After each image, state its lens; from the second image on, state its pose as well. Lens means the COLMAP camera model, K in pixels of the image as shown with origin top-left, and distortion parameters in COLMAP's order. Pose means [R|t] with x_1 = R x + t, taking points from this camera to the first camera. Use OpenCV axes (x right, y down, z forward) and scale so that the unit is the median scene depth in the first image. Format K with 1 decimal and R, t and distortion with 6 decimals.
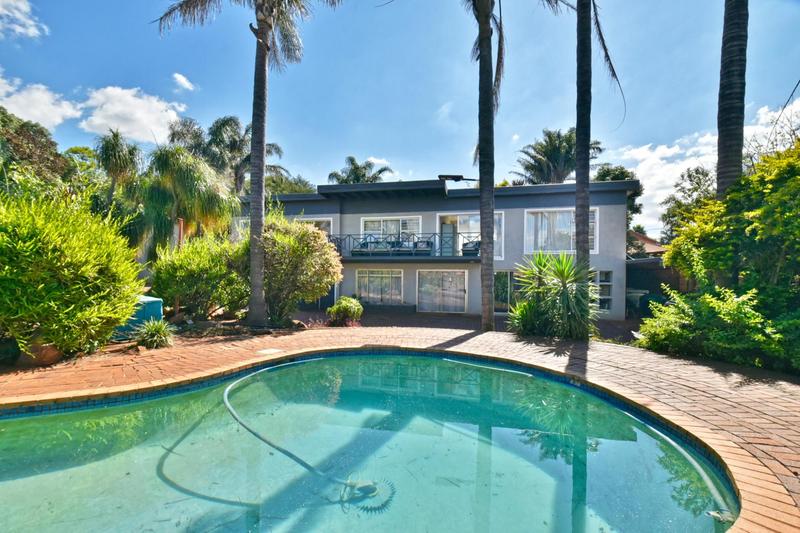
lens RADIAL K [[366.8, 0, 400.6], [0, 366.8, 276.3], [0, 0, 1]] dist [0.003801, -0.000261]
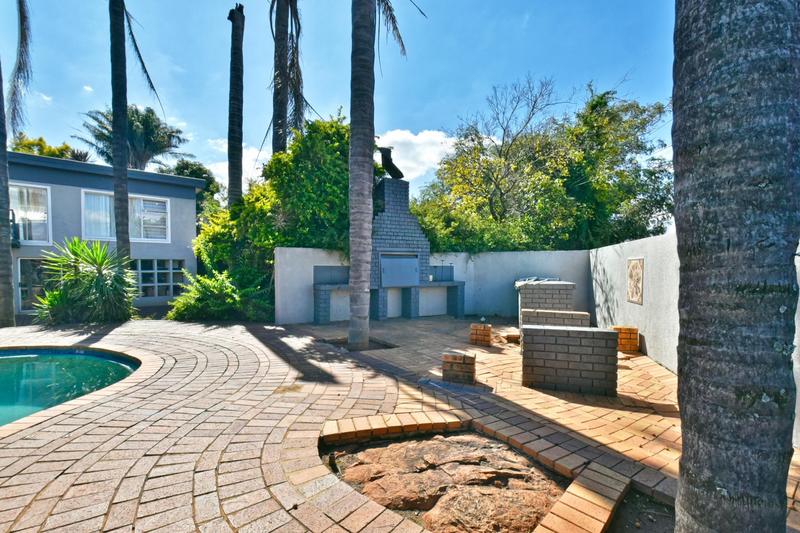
lens RADIAL K [[366.8, 0, 400.6], [0, 366.8, 276.3], [0, 0, 1]] dist [0.003801, -0.000261]
pose [[0.544680, -0.032885, 0.837999, 0.010763], [0.007519, 0.999382, 0.034331, 0.002498], [-0.838610, -0.012399, 0.544591, -0.133712]]
